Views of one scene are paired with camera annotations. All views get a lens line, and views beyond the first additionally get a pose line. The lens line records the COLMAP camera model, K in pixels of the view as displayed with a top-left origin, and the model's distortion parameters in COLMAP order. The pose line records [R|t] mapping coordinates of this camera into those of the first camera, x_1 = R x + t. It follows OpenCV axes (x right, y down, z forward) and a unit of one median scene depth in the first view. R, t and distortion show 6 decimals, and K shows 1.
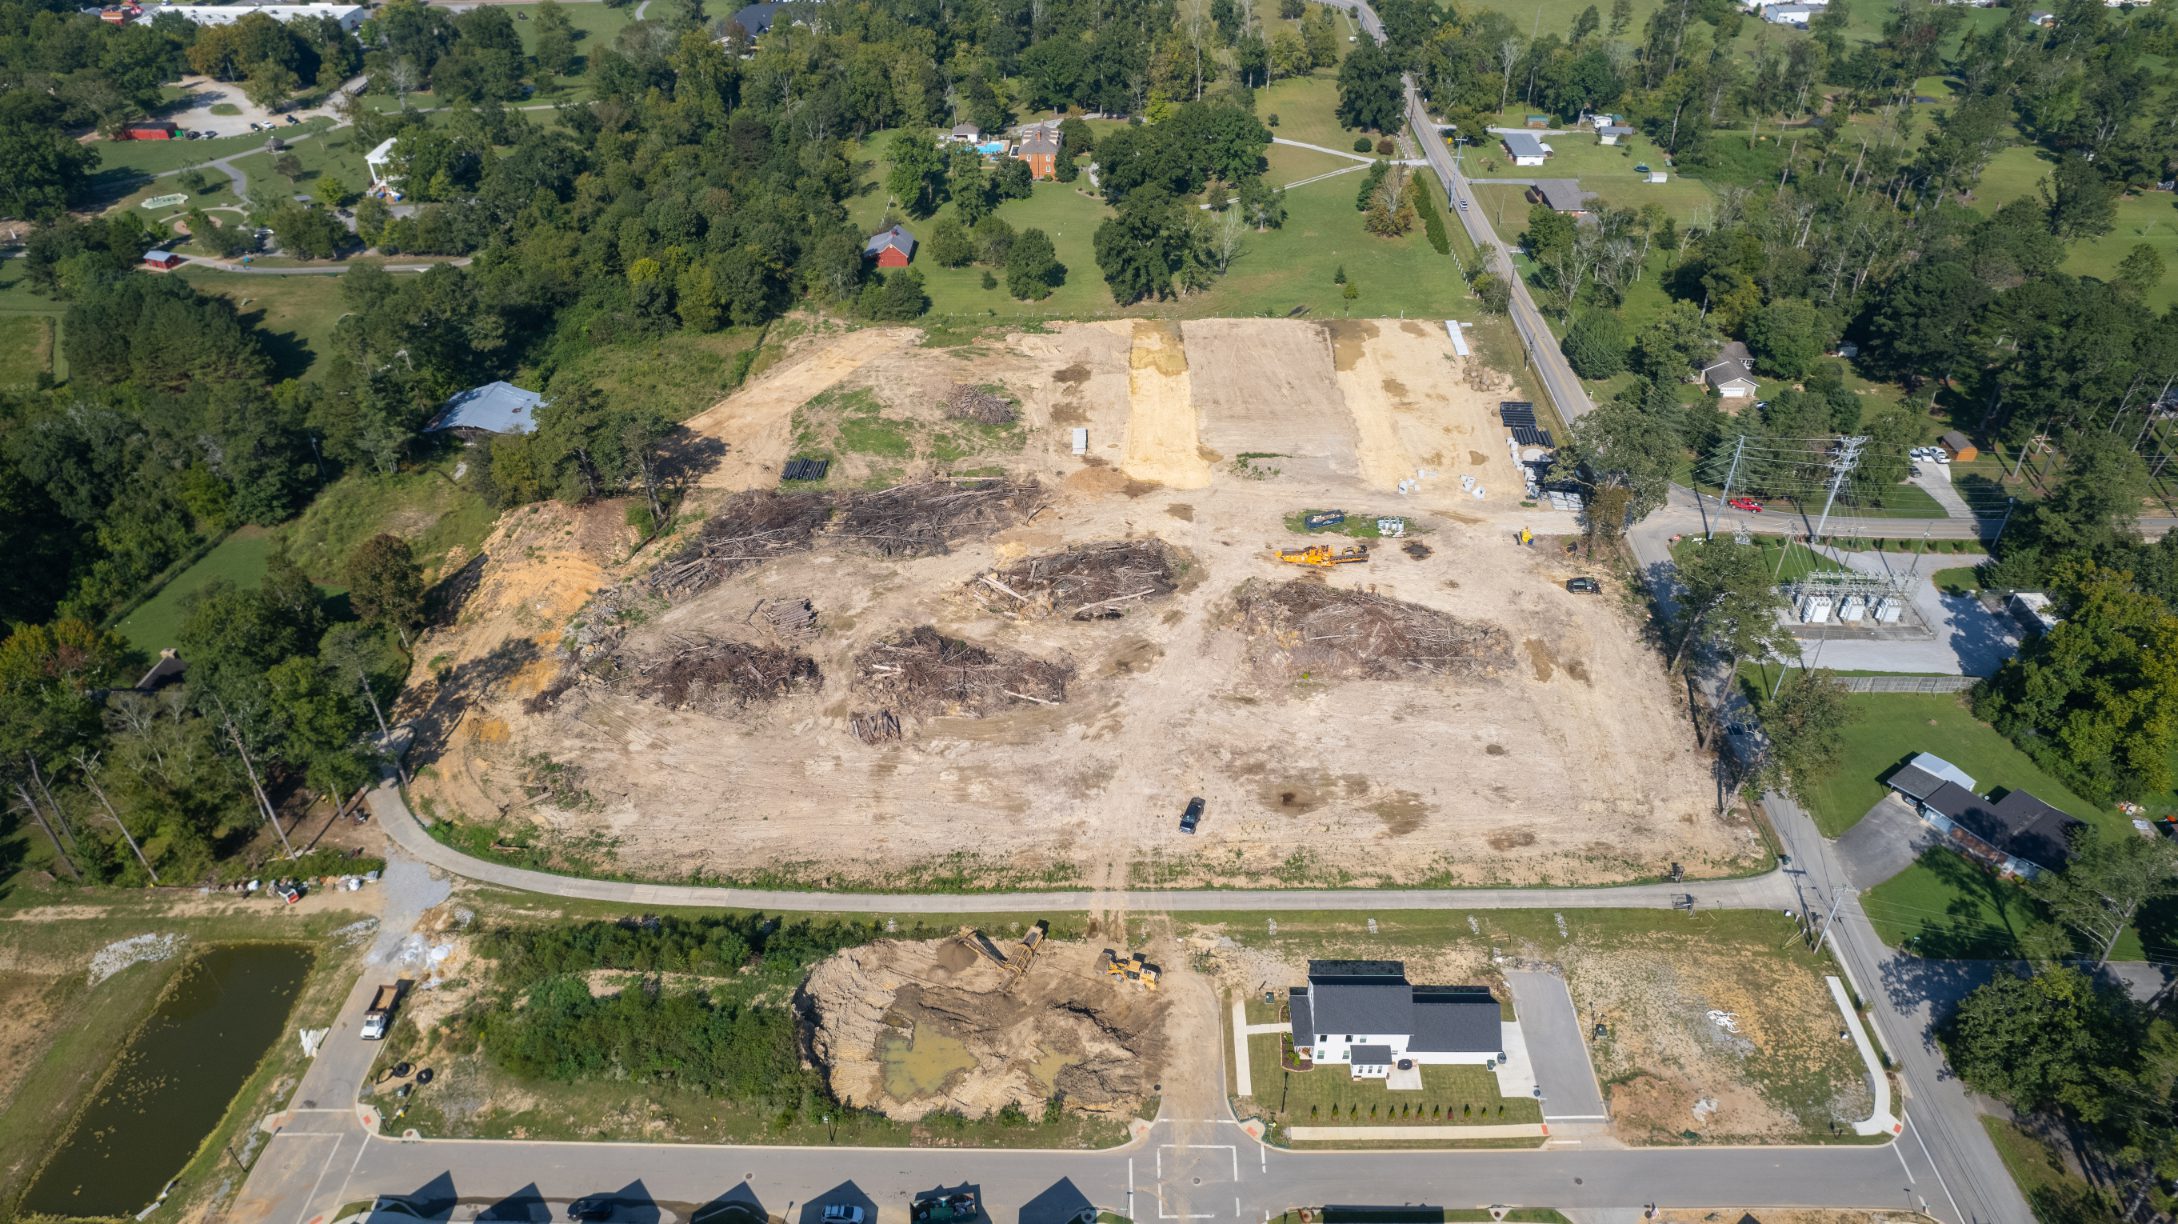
lens RADIAL K [[1401.0, 0, 1092.6], [0, 1401.0, 620.6], [0, 0, 1]] dist [-0.065440, 0.047302]
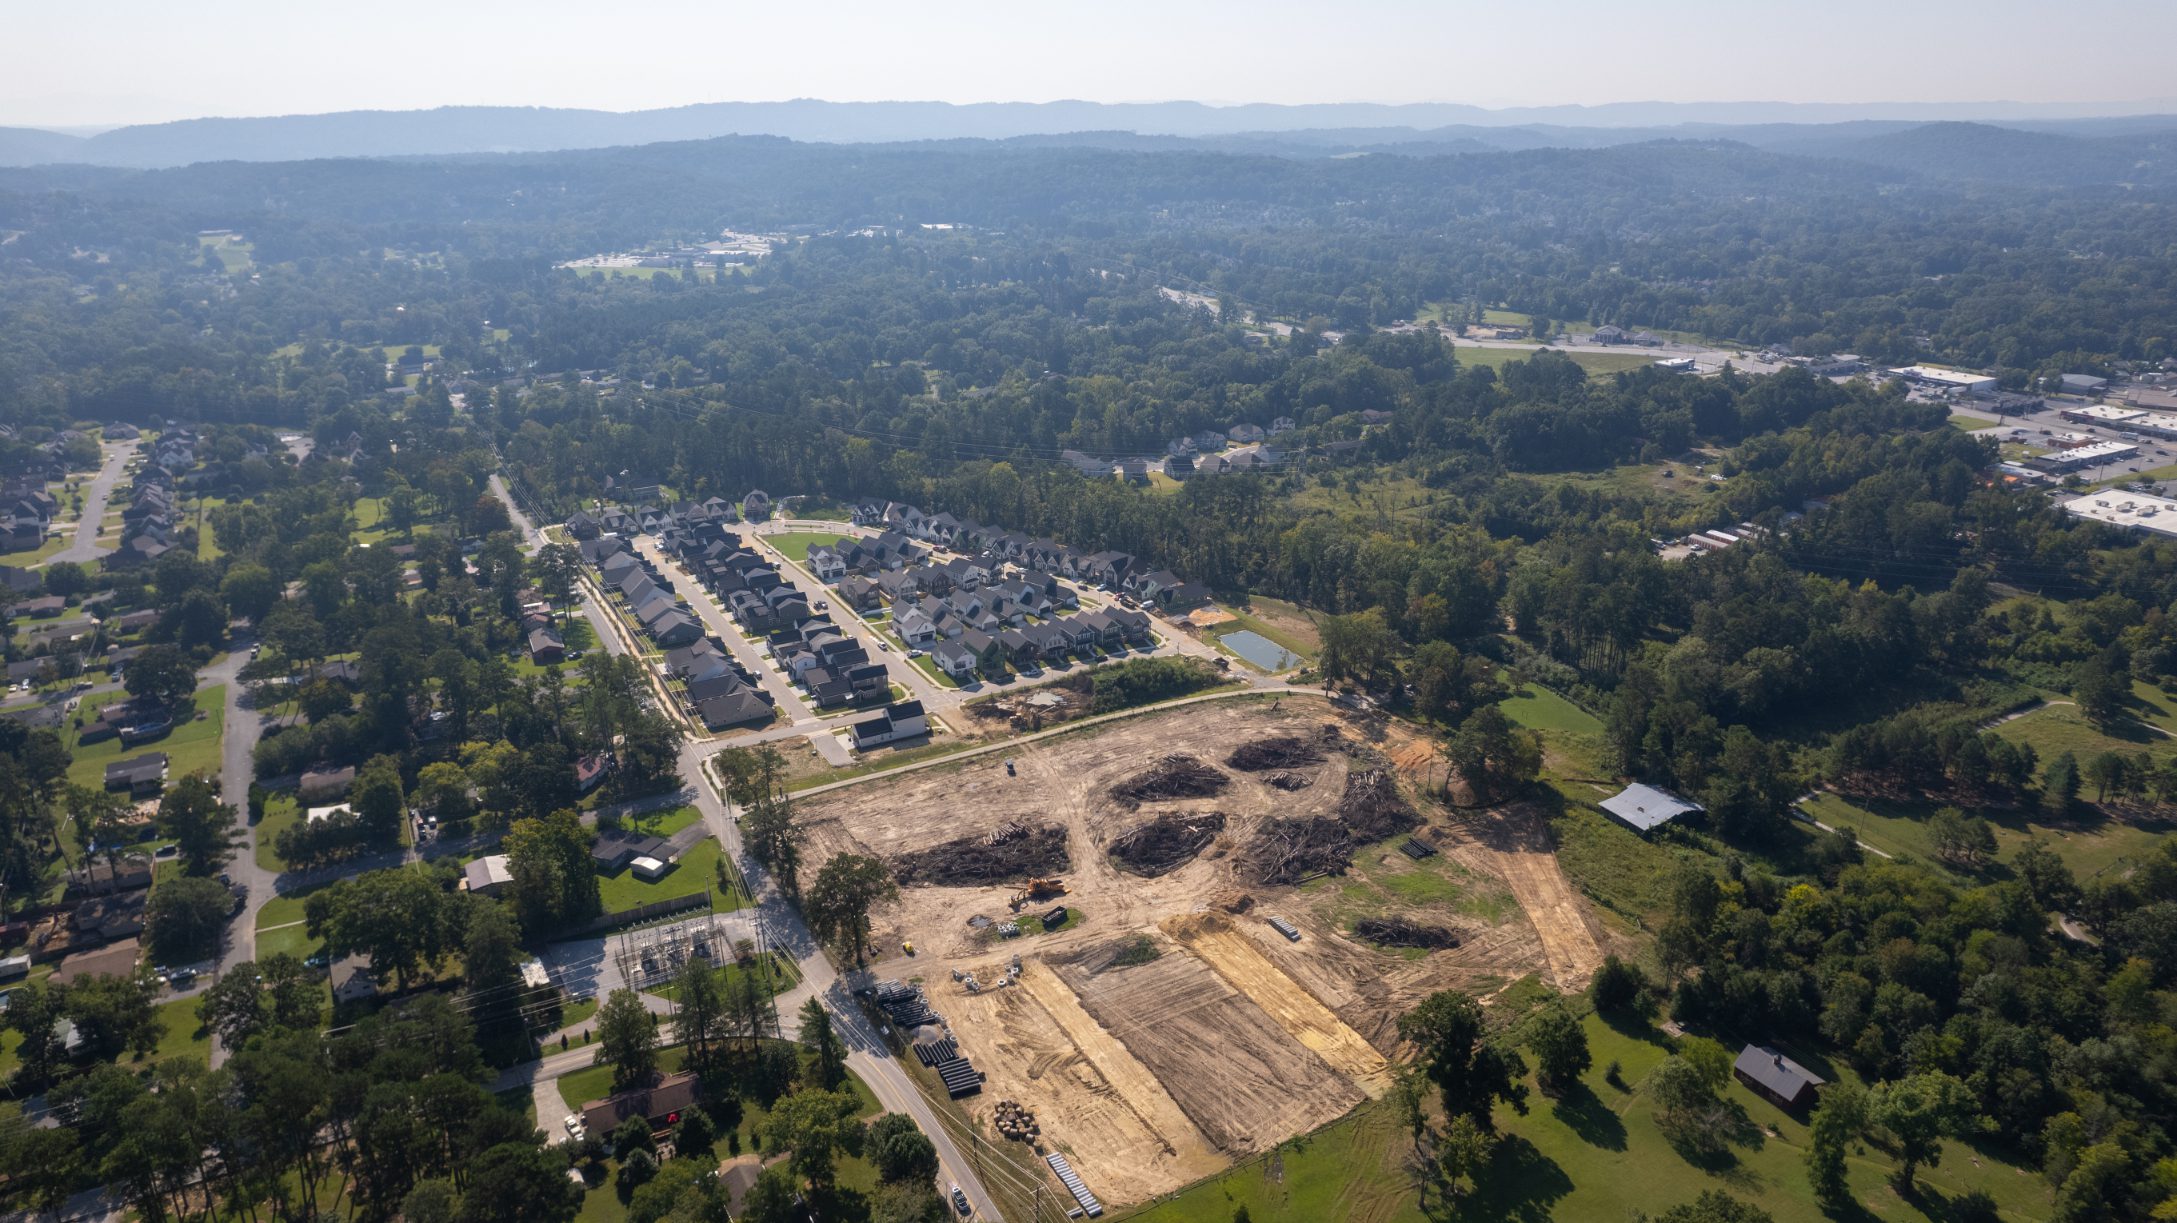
lens RADIAL K [[1400.3, 0, 1092.1], [0, 1400.3, 620.1], [0, 0, 1]] dist [-0.065440, 0.047302]
pose [[-0.854593, 0.193675, -0.481831, 0.893166], [-0.302218, 0.569044, 0.764757, -1.558287], [0.422297, 0.799174, -0.427769, 1.689899]]
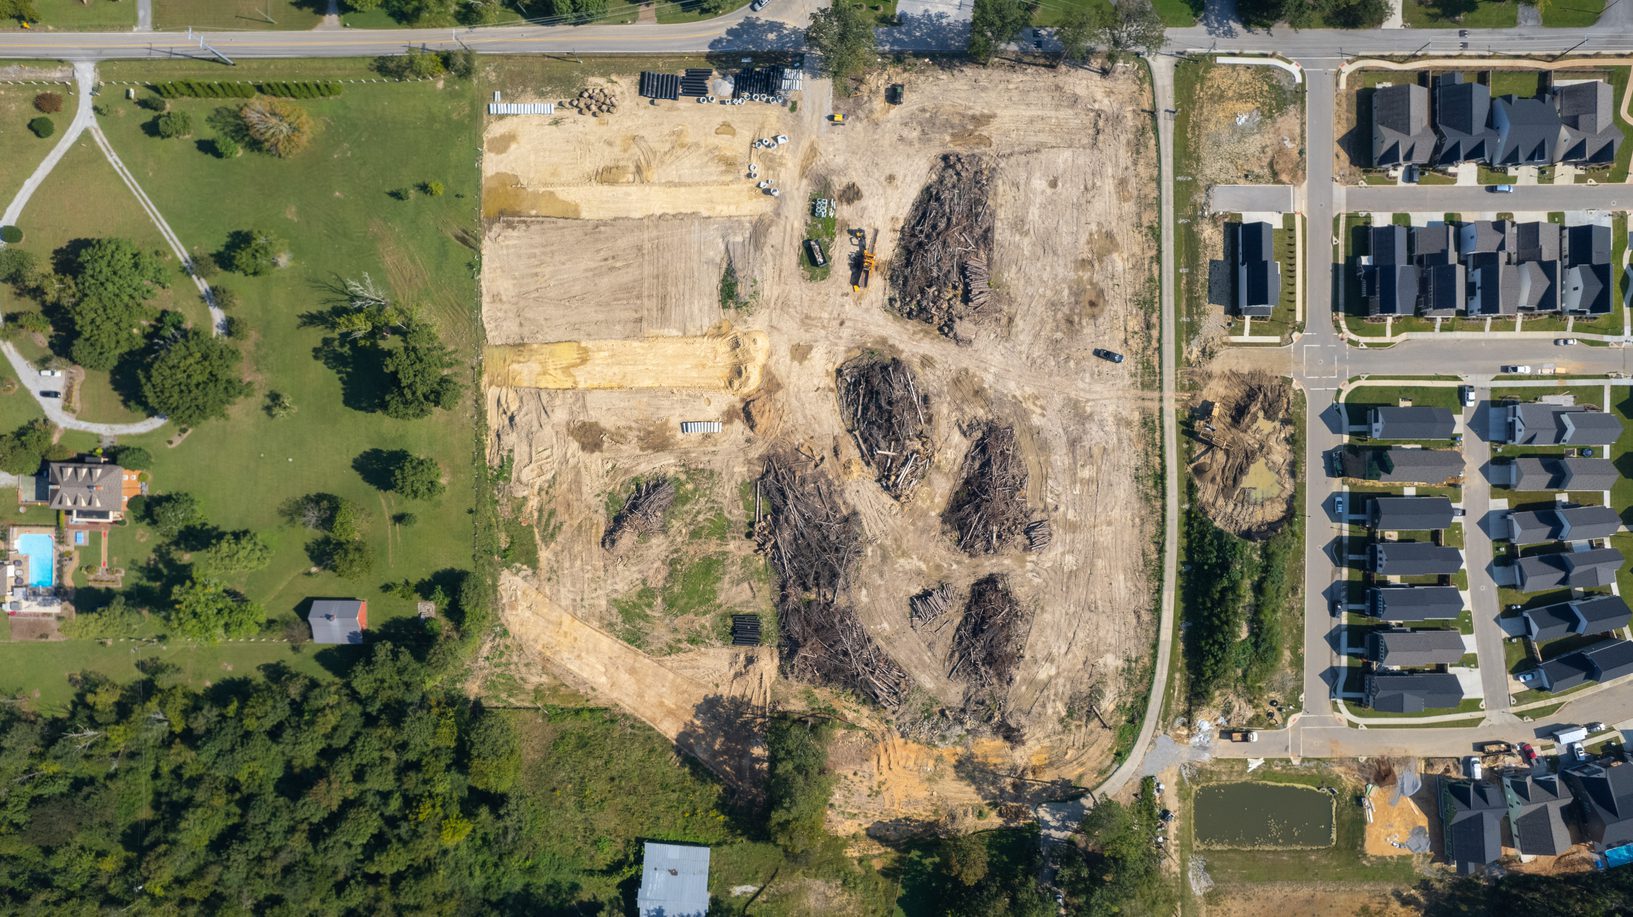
lens RADIAL K [[1050.4, 0, 819.2], [0, 1050.4, 465.0], [0, 0, 1]] dist [-0.065440, 0.047302]
pose [[-0.020418, -0.999786, 0.003288, -0.068554], [0.611989, -0.009897, 0.790805, -1.151744], [-0.790603, 0.018159, 0.612060, 0.430584]]
